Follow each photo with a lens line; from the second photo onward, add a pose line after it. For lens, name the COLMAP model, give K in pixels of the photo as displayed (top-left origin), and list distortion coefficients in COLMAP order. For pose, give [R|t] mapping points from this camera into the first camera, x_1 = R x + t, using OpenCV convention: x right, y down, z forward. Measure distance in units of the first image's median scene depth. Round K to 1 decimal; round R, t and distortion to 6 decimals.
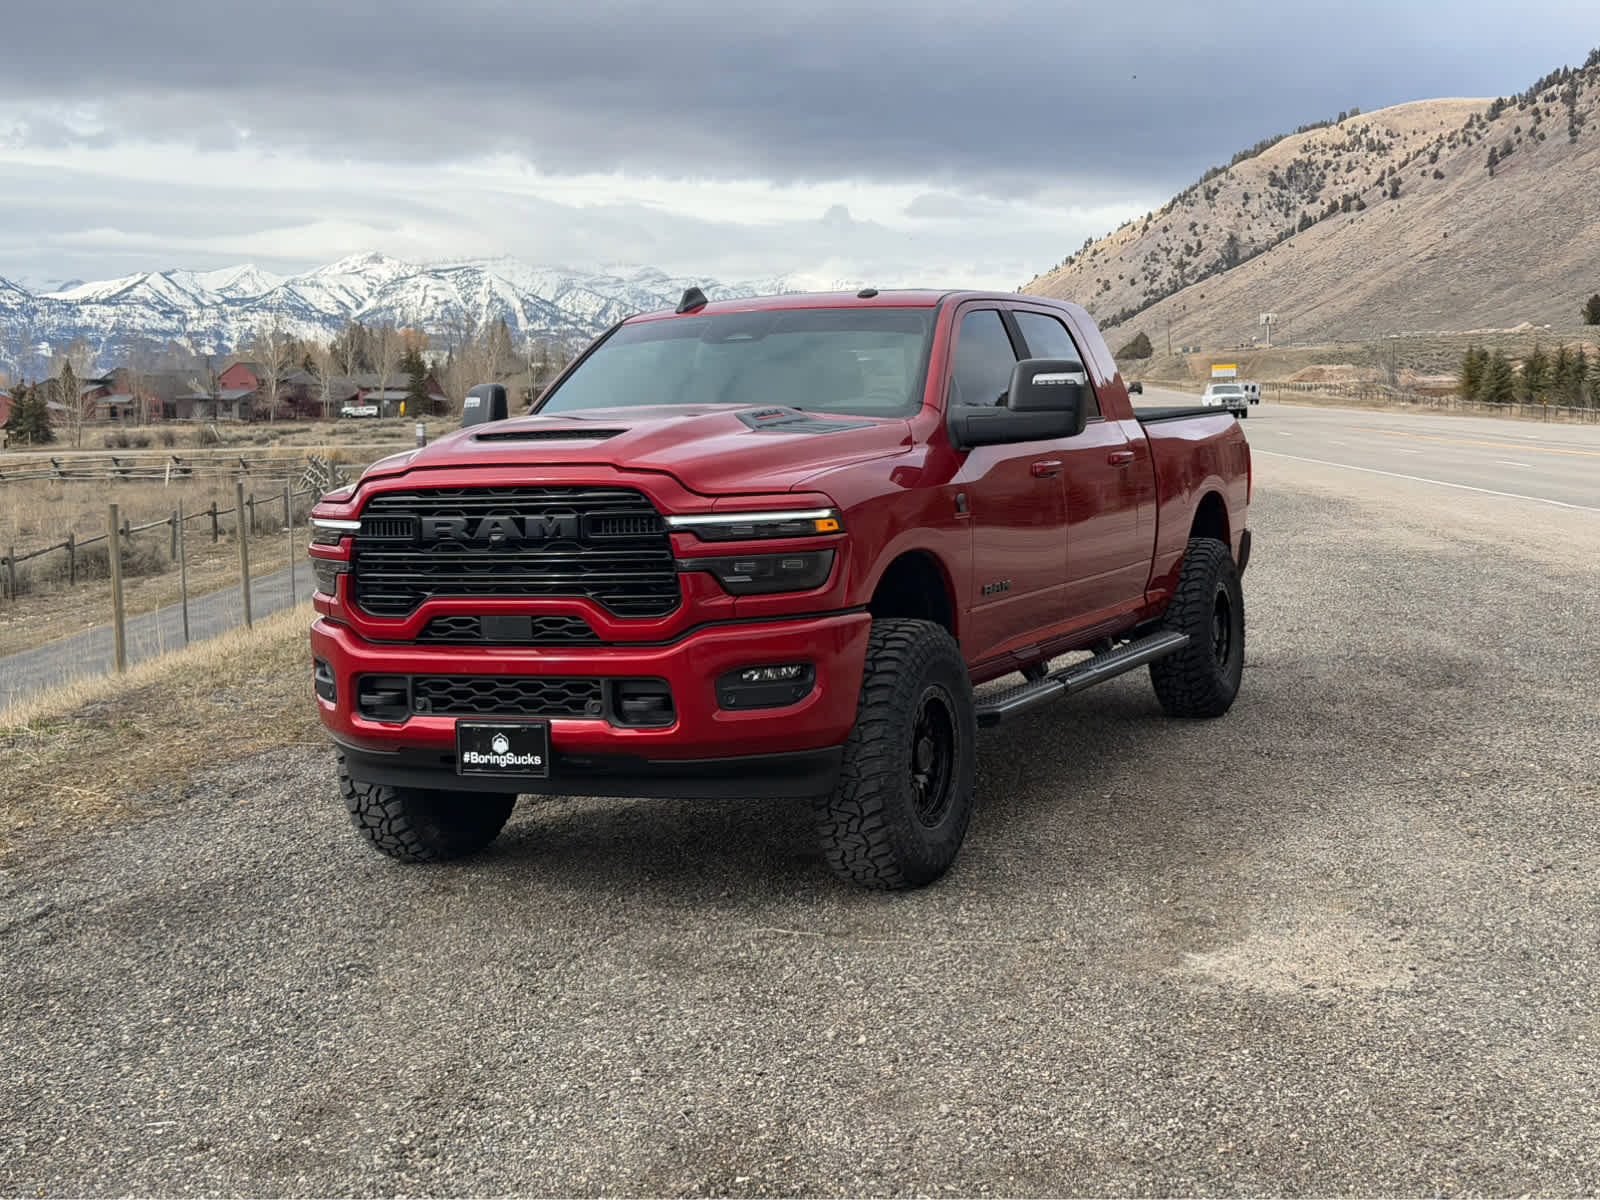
lens RADIAL K [[2202.6, 0, 820.9], [0, 2202.6, 641.7], [0, 0, 1]] dist [0.165973, -0.351192]
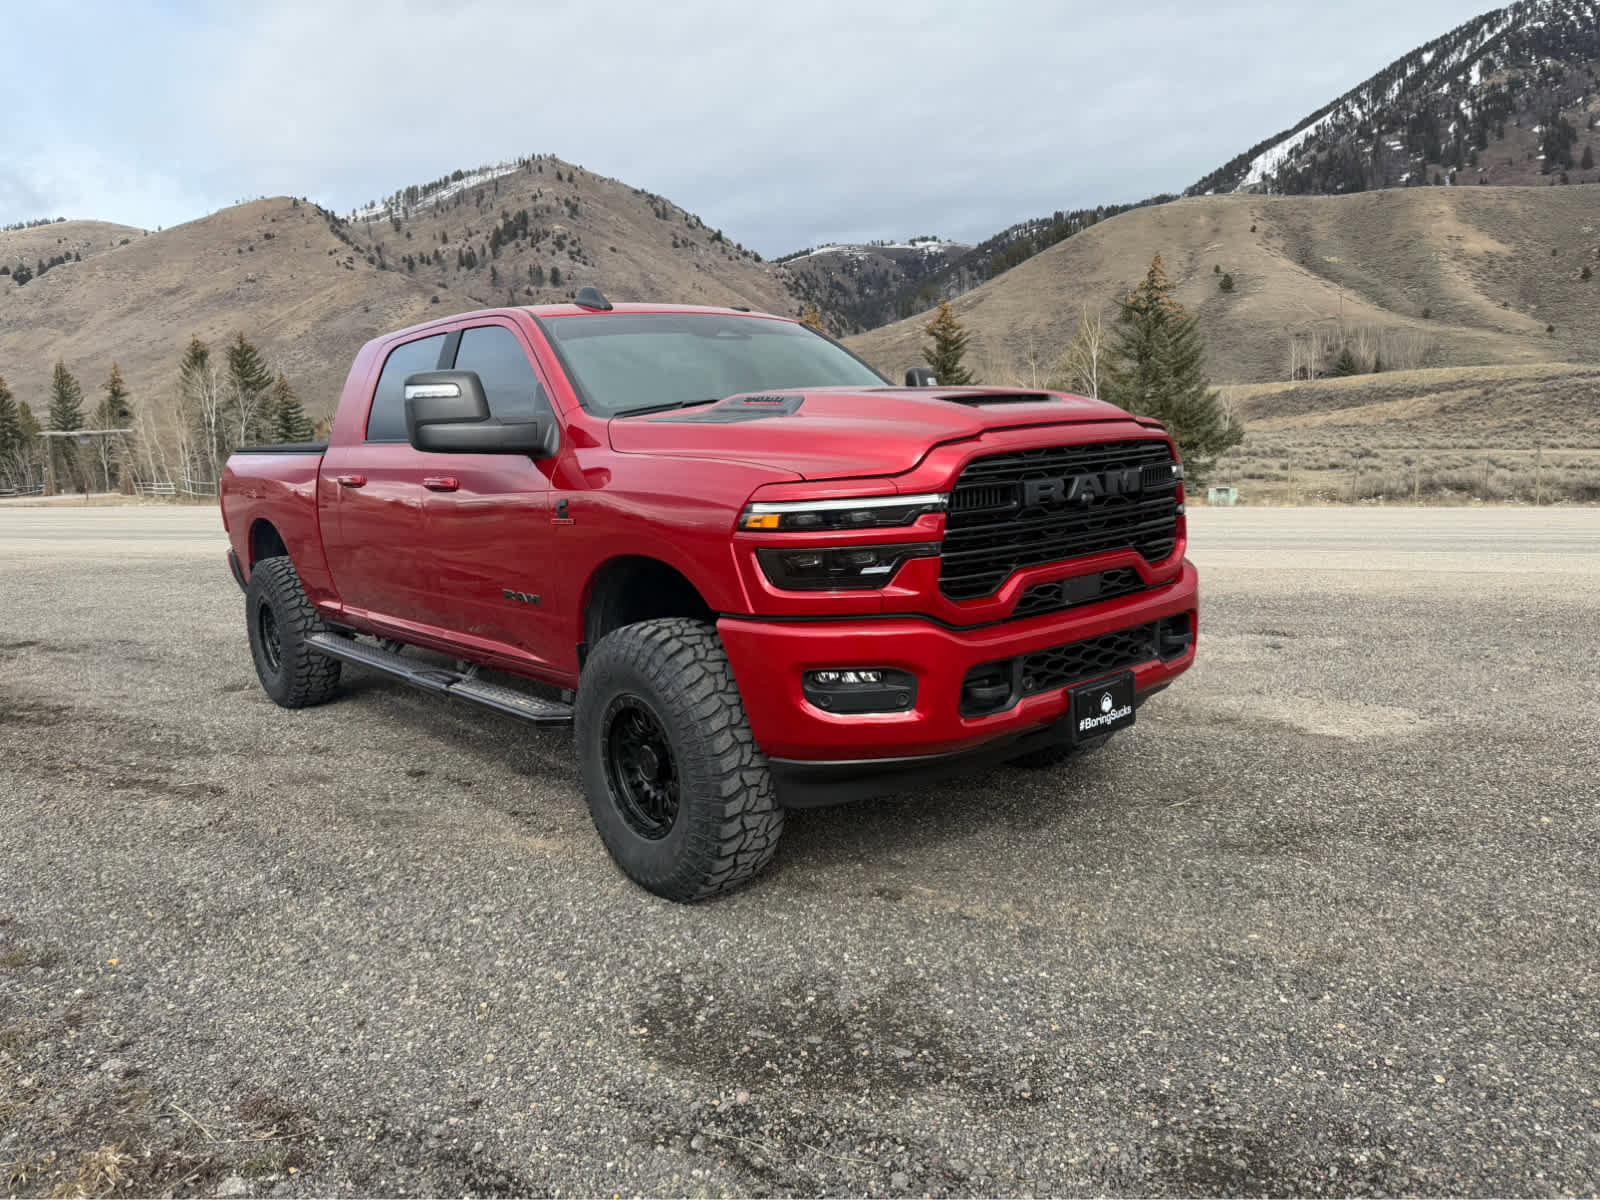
lens RADIAL K [[1123.3, 0, 803.9], [0, 1123.3, 614.3], [0, 0, 1]] dist [0.003409, -0.010572]
pose [[0.438763, -0.135084, 0.888391, -0.635042], [0.127478, 0.987995, 0.087270, -0.053782], [-0.889515, 0.074960, 0.450716, 0.866624]]
